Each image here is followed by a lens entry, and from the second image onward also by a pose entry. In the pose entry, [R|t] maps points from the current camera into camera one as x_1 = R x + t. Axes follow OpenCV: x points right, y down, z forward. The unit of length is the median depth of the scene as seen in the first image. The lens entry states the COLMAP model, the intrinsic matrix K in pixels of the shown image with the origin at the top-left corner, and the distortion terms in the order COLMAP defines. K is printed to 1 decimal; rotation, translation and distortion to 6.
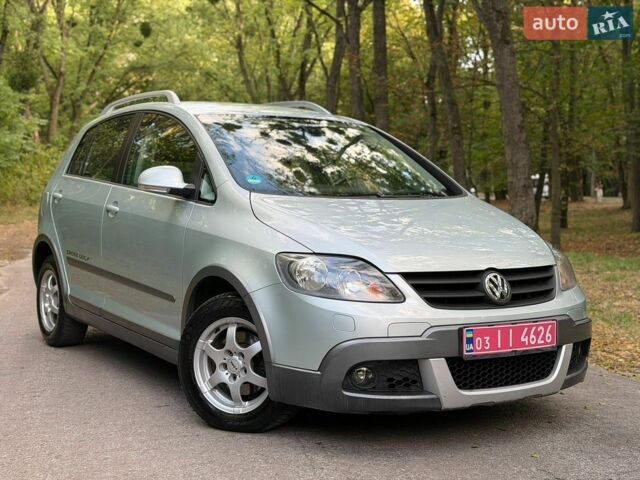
lens RADIAL K [[820.2, 0, 319.8], [0, 820.2, 240.1], [0, 0, 1]] dist [0.140451, -0.298214]
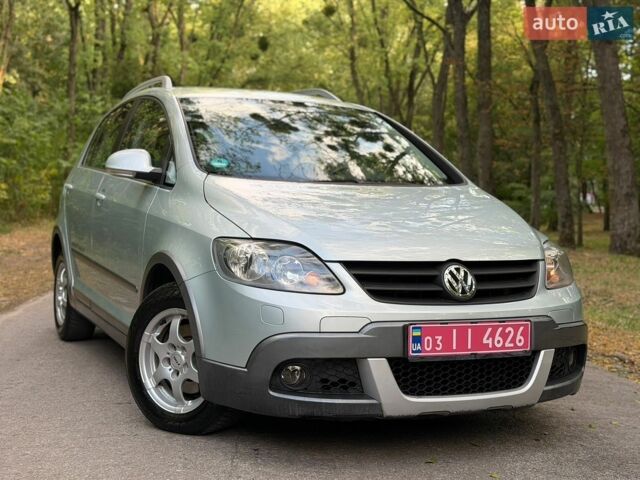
lens RADIAL K [[820.2, 0, 319.8], [0, 820.2, 240.1], [0, 0, 1]] dist [0.140451, -0.298214]
pose [[0.990326, 0.016752, -0.137748, 0.176270], [-0.018662, 0.999747, -0.012586, 0.025498], [0.137502, 0.015035, 0.990387, 0.102233]]
